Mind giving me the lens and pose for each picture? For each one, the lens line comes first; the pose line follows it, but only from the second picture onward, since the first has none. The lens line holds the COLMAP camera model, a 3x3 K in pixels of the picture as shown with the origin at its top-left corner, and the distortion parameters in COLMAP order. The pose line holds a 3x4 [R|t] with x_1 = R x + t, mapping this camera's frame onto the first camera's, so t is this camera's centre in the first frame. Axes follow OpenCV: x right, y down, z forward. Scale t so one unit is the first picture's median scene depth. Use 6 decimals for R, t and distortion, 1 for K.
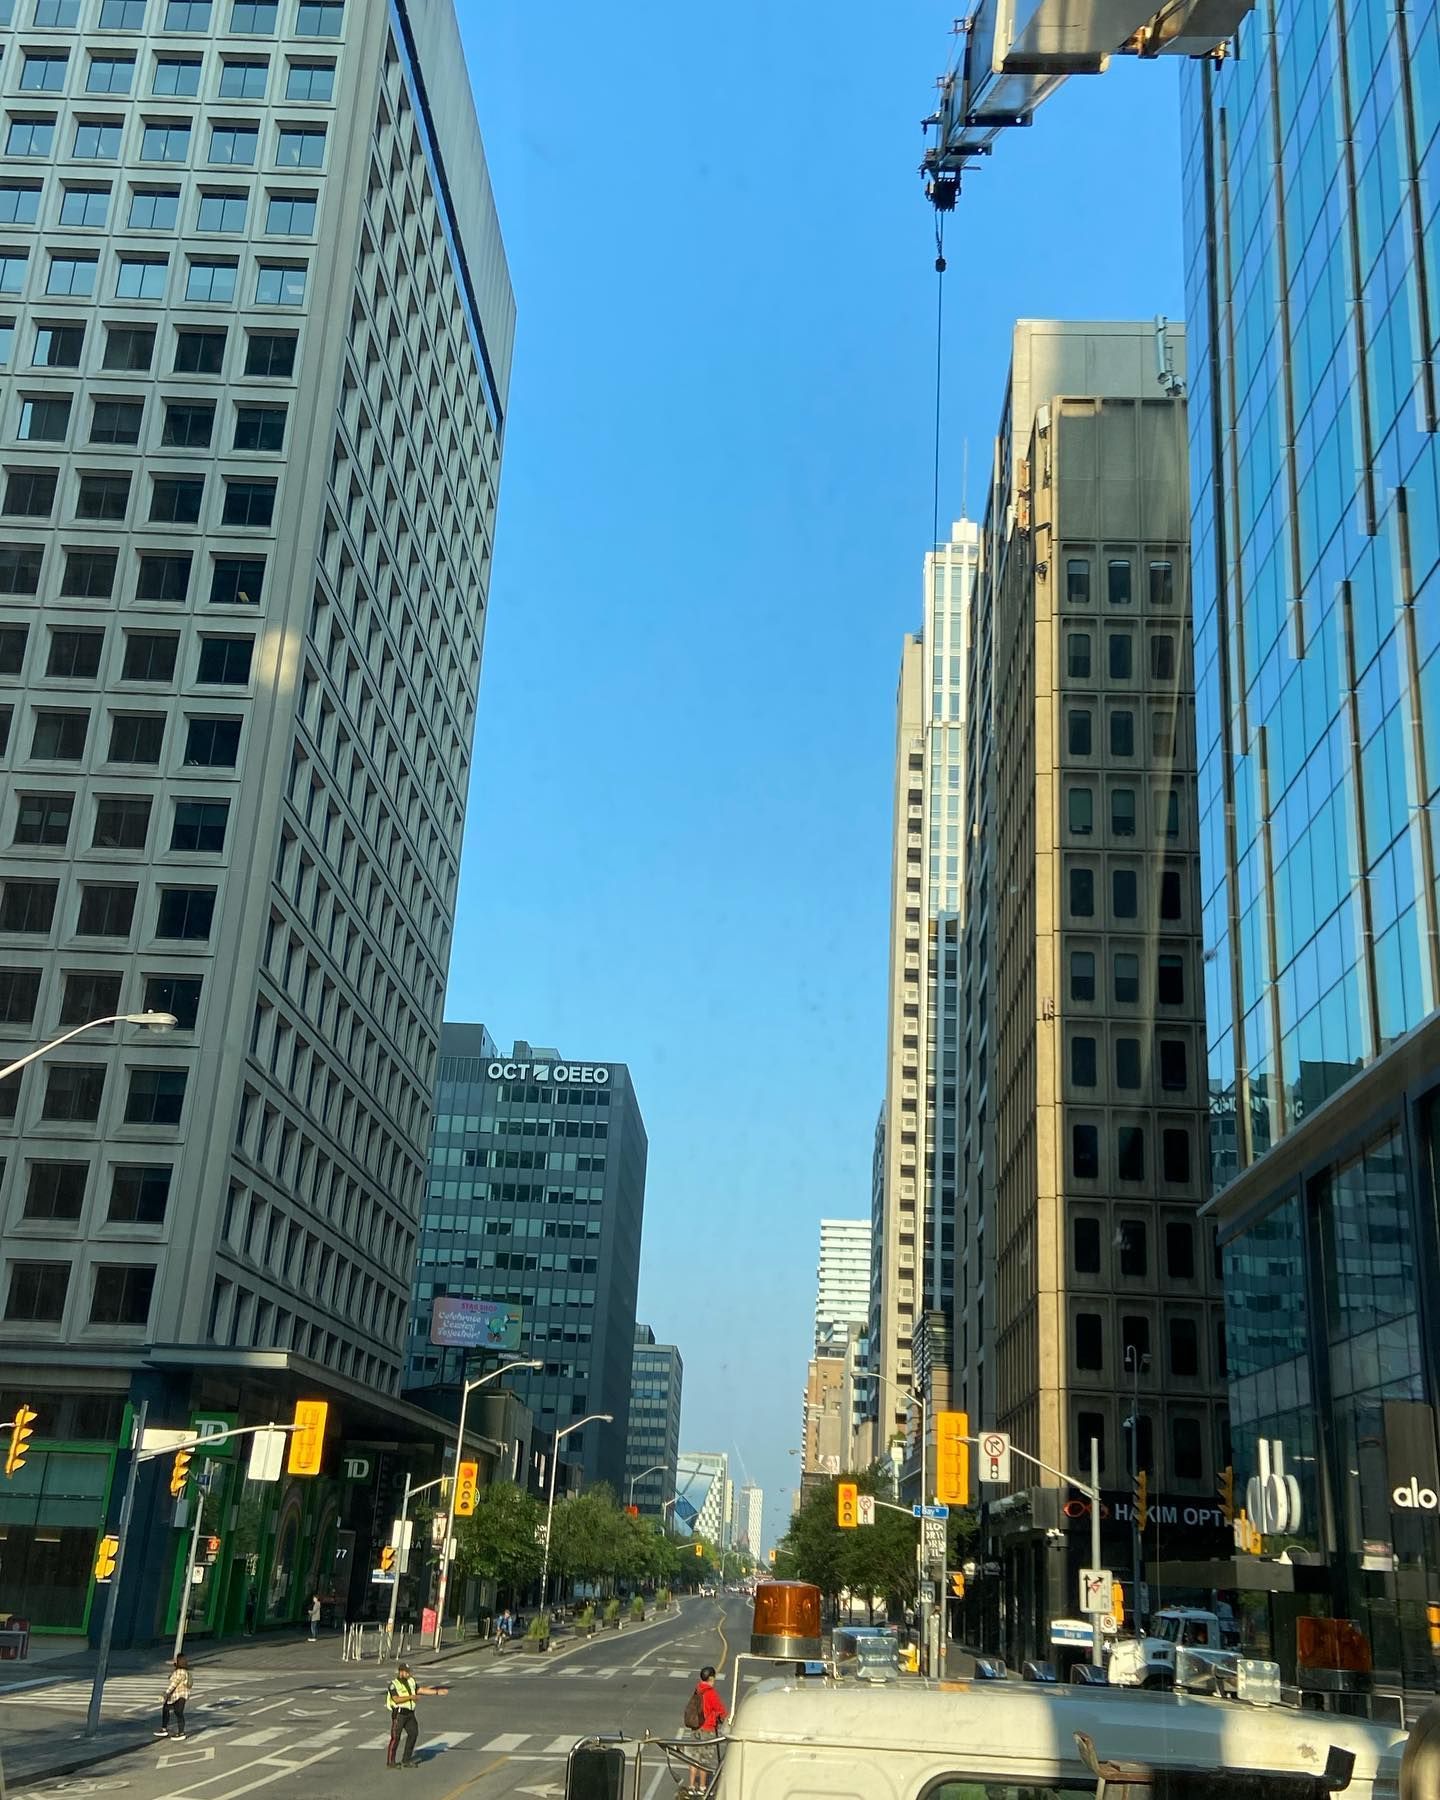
lens RADIAL K [[1878.7, 0, 763.3], [0, 1878.7, 878.4], [0, 0, 1]] dist [0.065705, 0.000000]
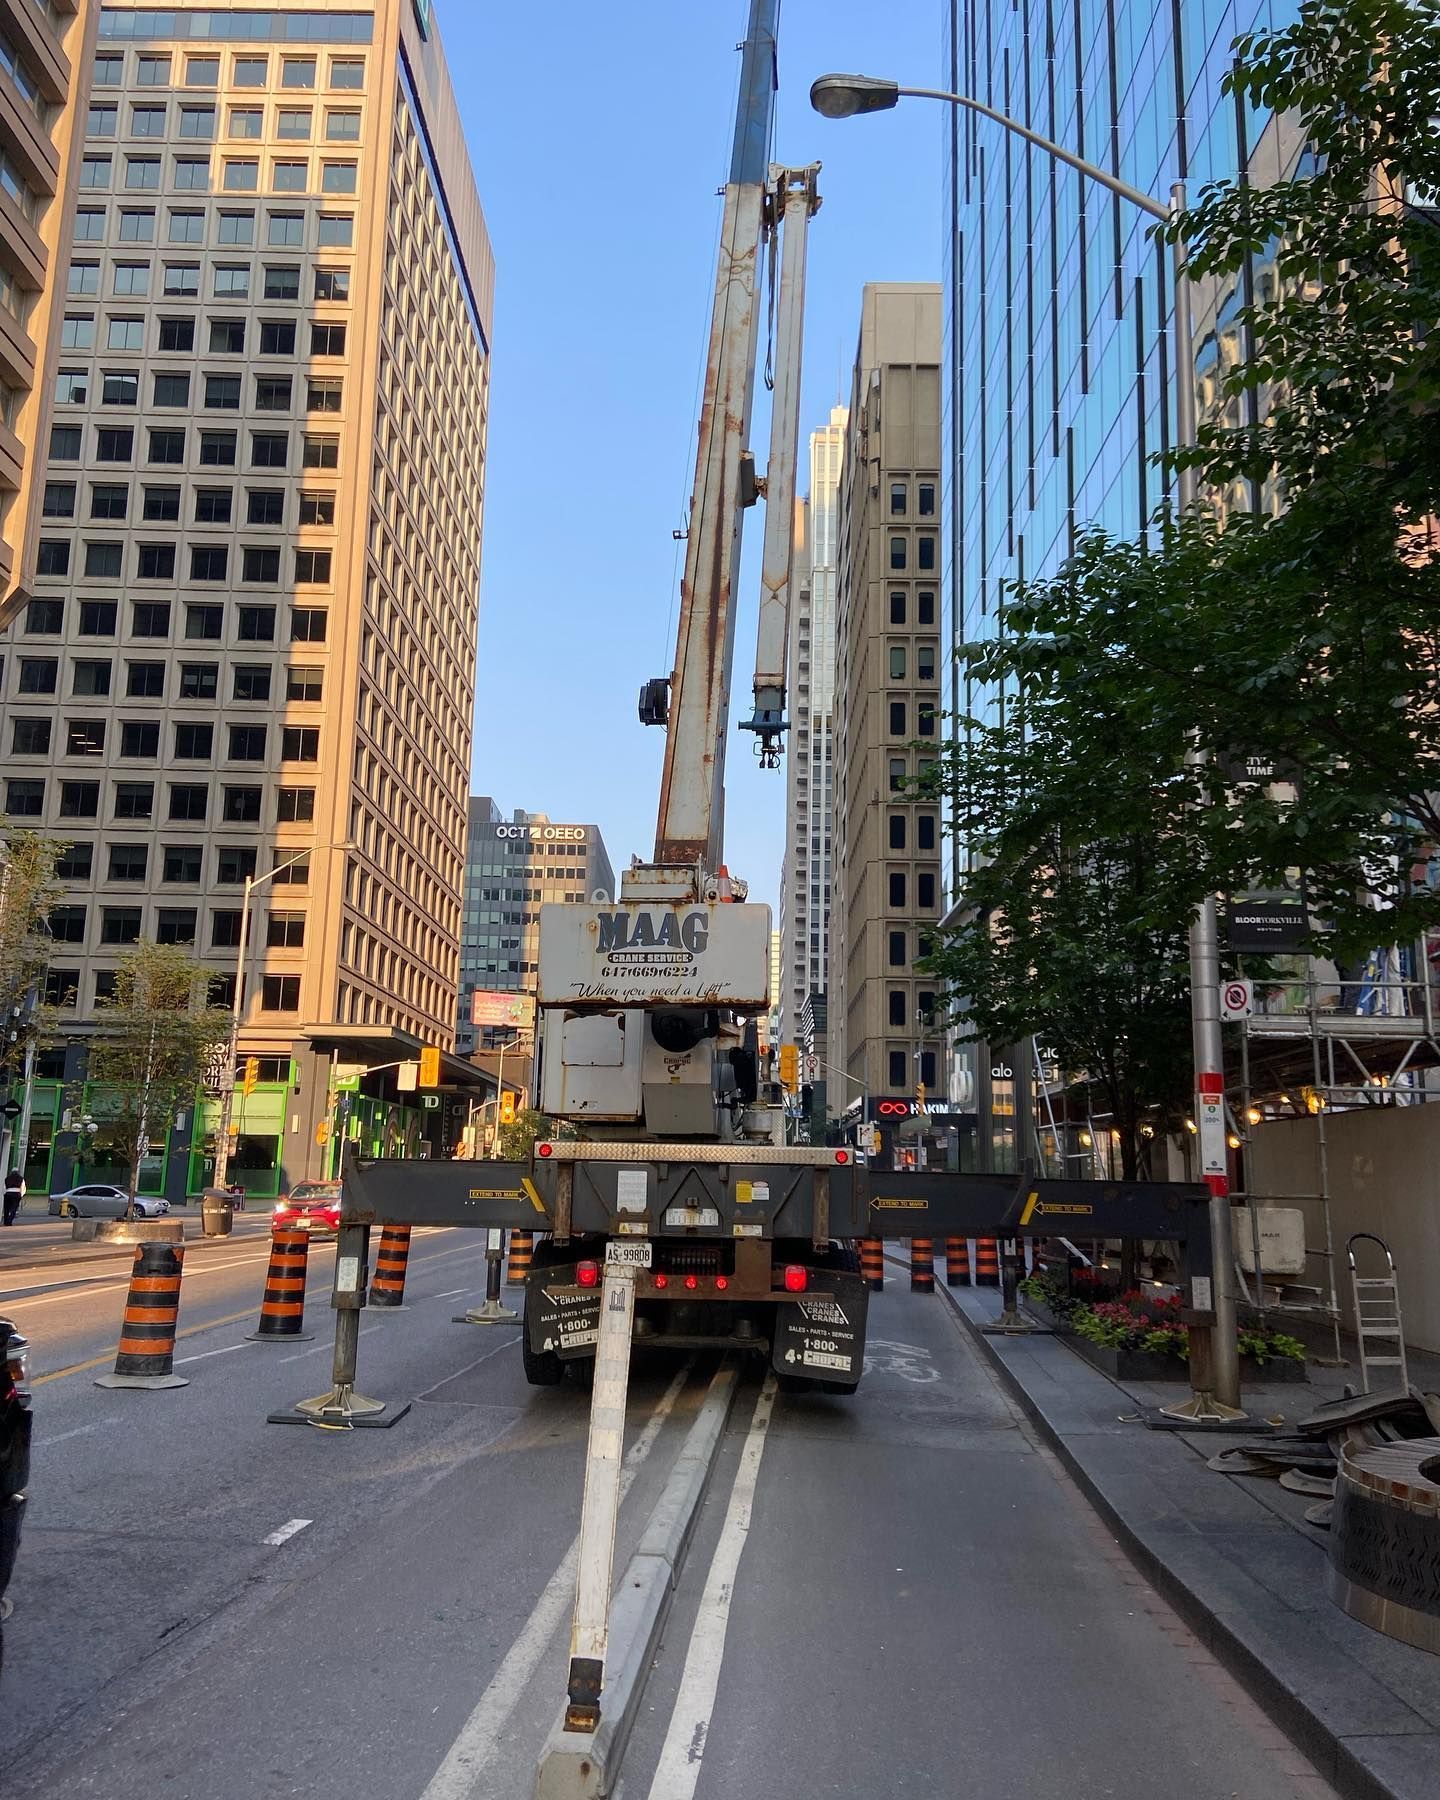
lens RADIAL K [[1480.2, 0, 722.2], [0, 1480.2, 903.9], [0, 0, 1]] dist [0.031833, -0.005598]
pose [[0.999675, -0.022878, 0.011261, 0.009759], [0.020767, 0.986719, 0.161106, -0.032135], [-0.014797, -0.160820, 0.986873, -0.151216]]
